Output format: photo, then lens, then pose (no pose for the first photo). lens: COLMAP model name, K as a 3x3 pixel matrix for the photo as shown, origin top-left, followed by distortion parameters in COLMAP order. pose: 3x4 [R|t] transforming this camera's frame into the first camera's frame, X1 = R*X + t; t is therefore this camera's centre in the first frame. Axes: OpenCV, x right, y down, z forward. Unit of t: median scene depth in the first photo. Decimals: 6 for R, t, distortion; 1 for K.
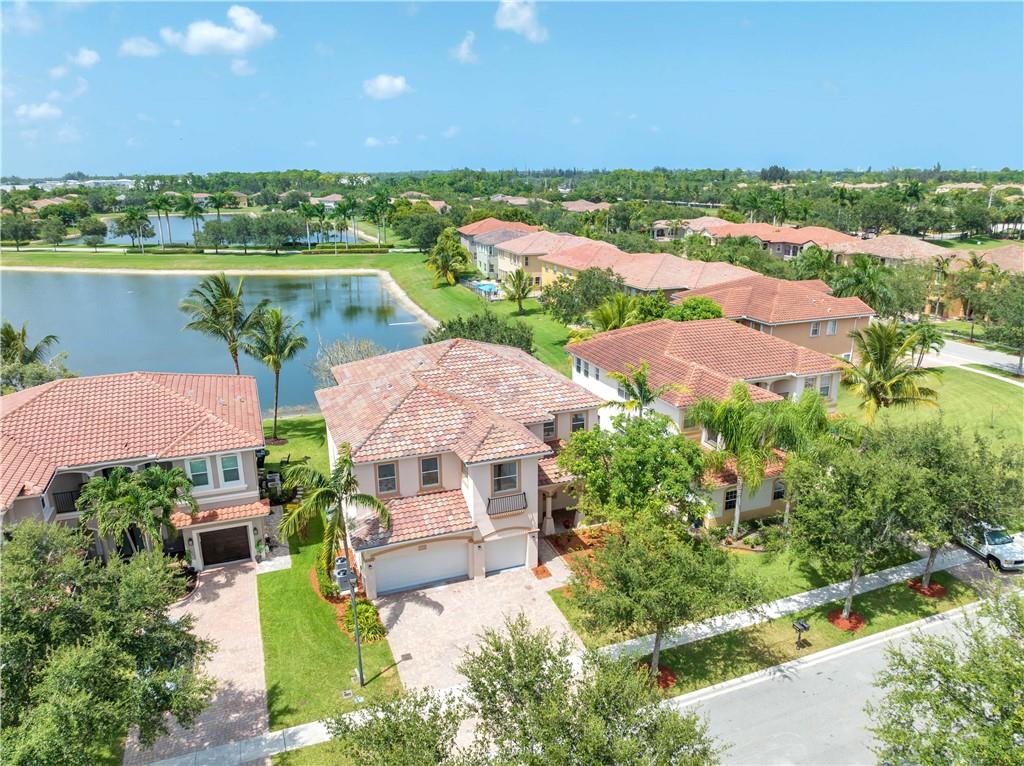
lens RADIAL K [[716.4, 0, 512.0], [0, 716.4, 383.0], [0, 0, 1]] dist [-0.032392, -0.000482]
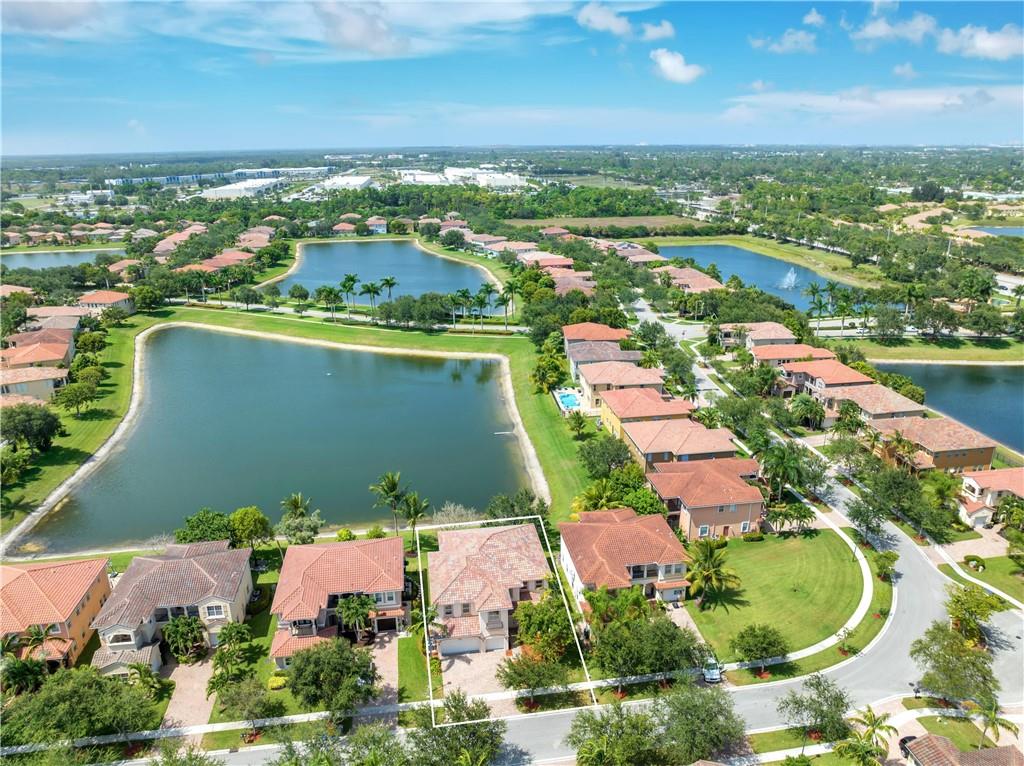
lens RADIAL K [[716.4, 0, 512.0], [0, 716.4, 383.0], [0, 0, 1]] dist [-0.032392, -0.000482]
pose [[0.976326, 0.059511, -0.207958, 0.504772], [-0.051657, 0.997739, 0.042997, -0.763919], [0.210047, -0.031237, 0.977192, -1.354191]]
